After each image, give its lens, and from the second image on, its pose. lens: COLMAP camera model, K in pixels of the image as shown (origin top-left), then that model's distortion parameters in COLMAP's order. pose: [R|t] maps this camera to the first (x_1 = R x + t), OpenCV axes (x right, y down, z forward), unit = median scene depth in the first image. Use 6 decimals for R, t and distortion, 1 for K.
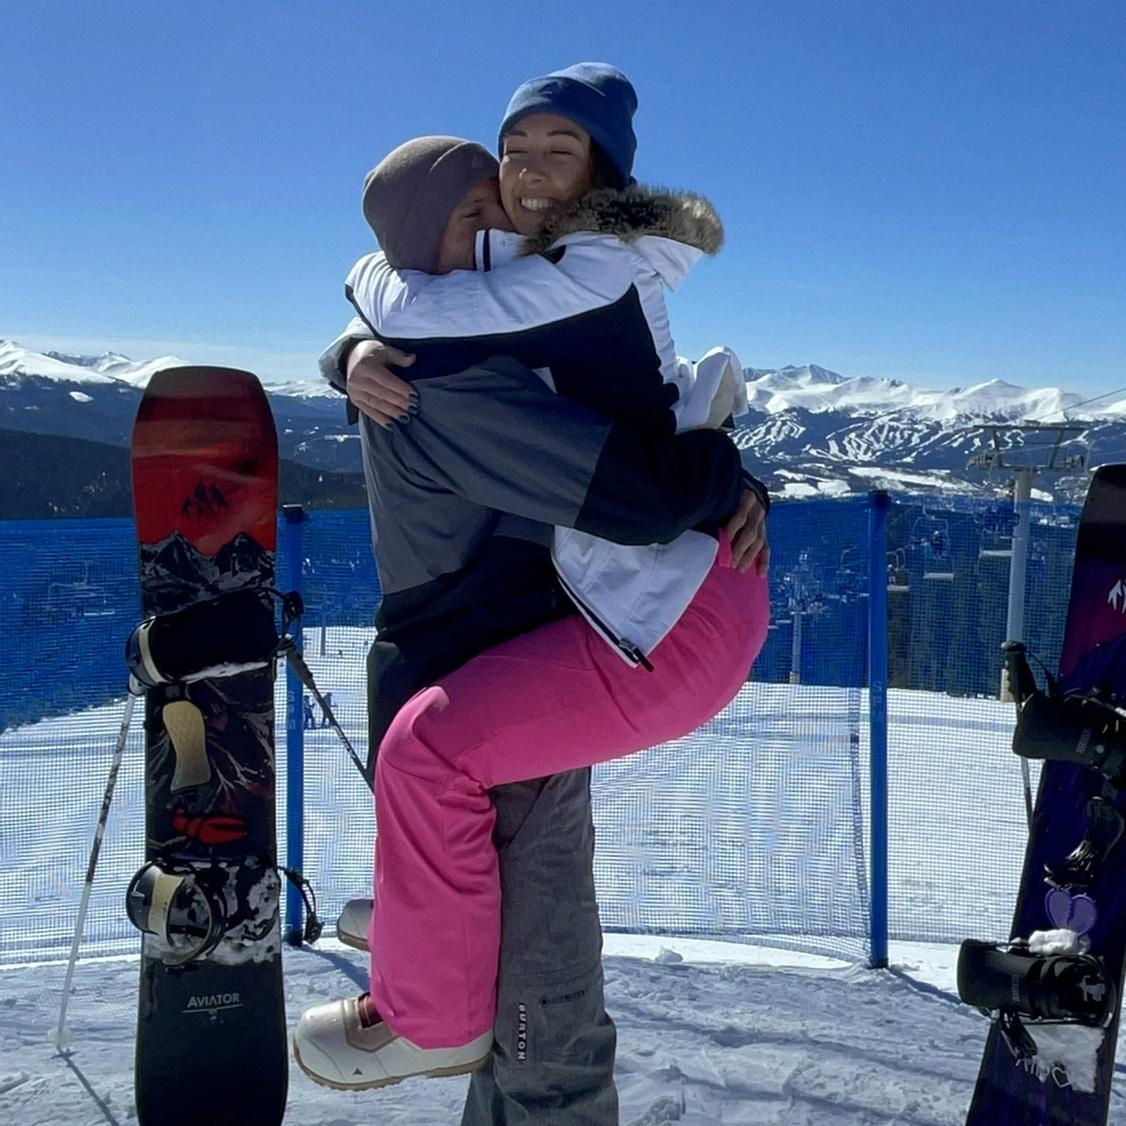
lens RADIAL K [[2009.1, 0, 530.2], [0, 2009.1, 566.0], [0, 0, 1]] dist [0.791258, -4.692026]
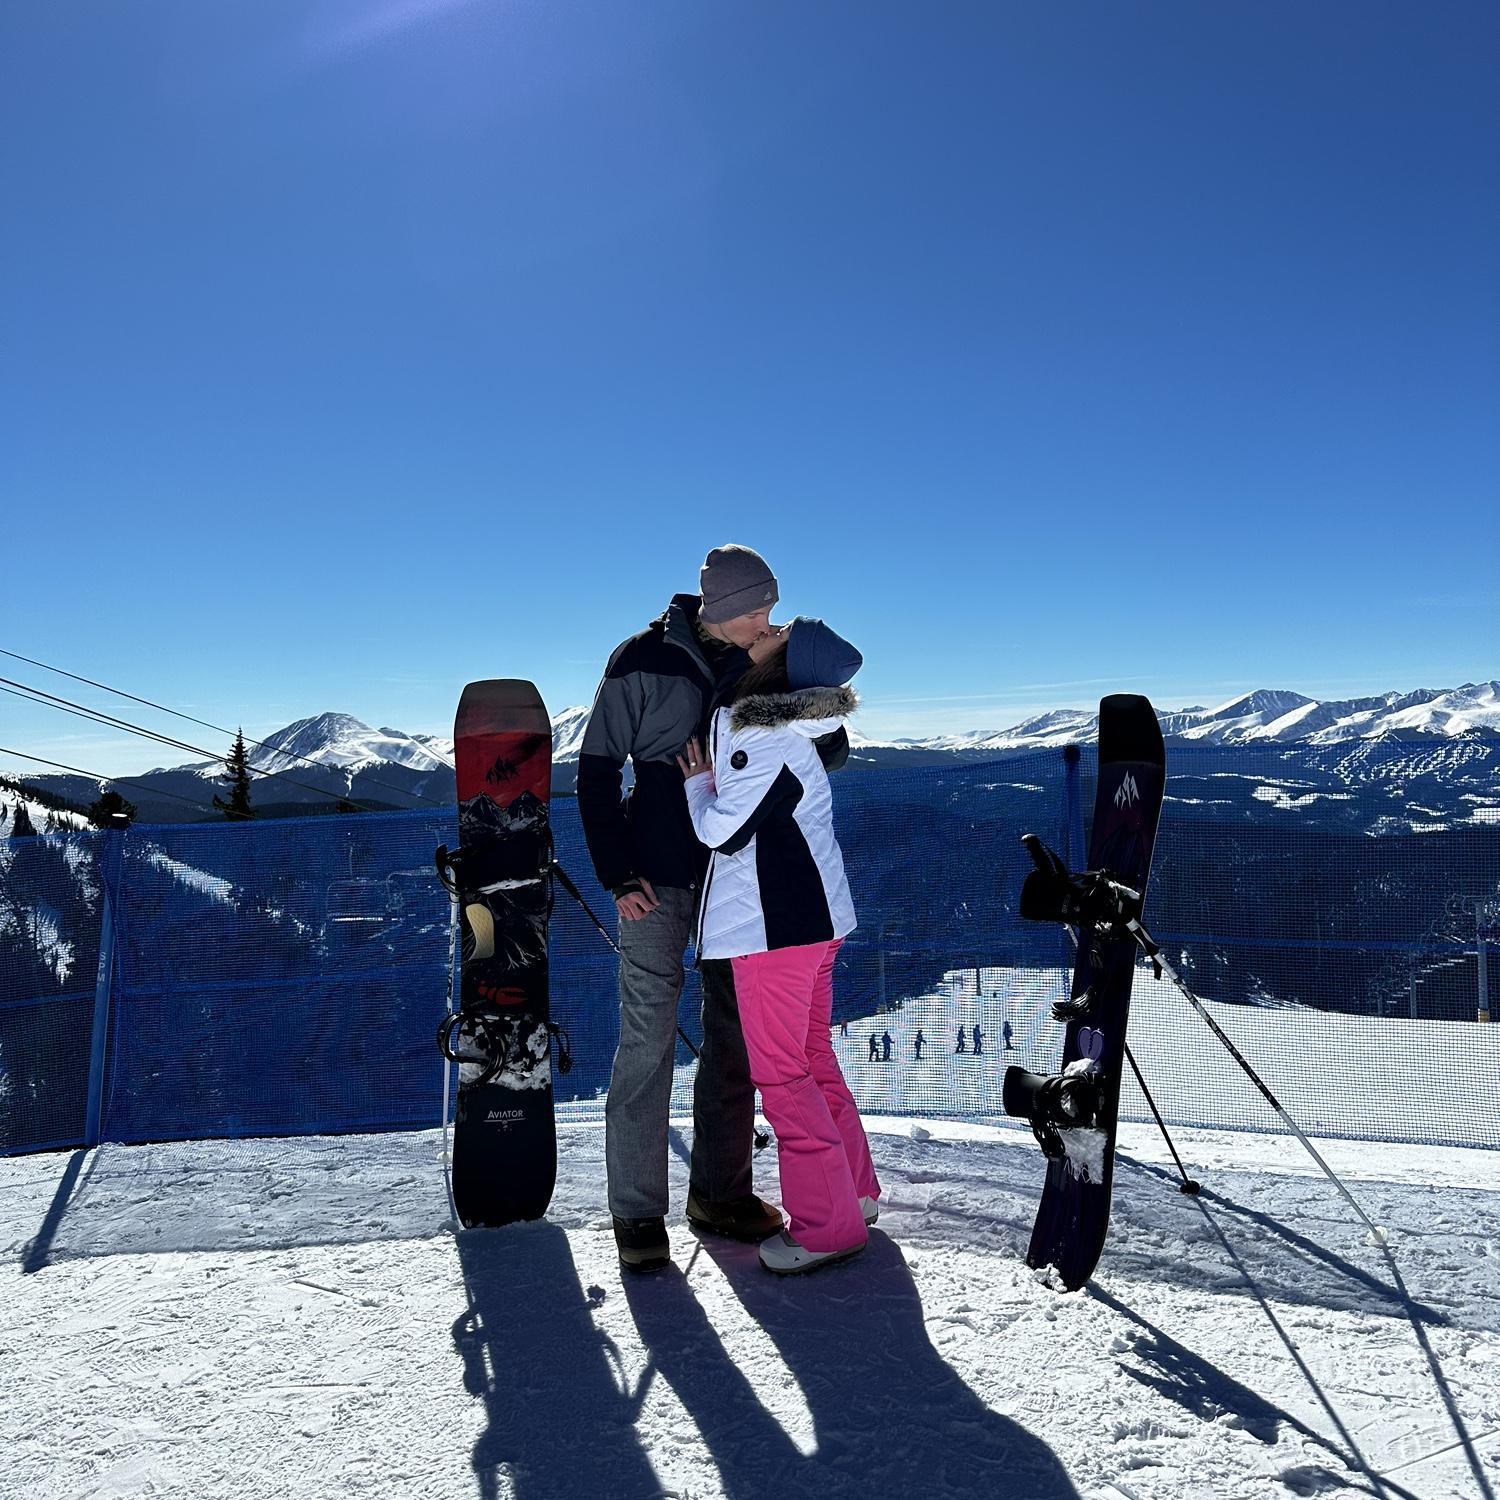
lens RADIAL K [[2676.4, 0, 706.4], [0, 2676.4, 754.0], [0, 0, 1]] dist [0.791258, -4.692026]
pose [[0.901251, -0.069743, -0.427648, 0.789386], [0.016183, 0.991690, -0.127626, 0.203052], [0.432995, 0.108102, 0.894890, -0.645801]]
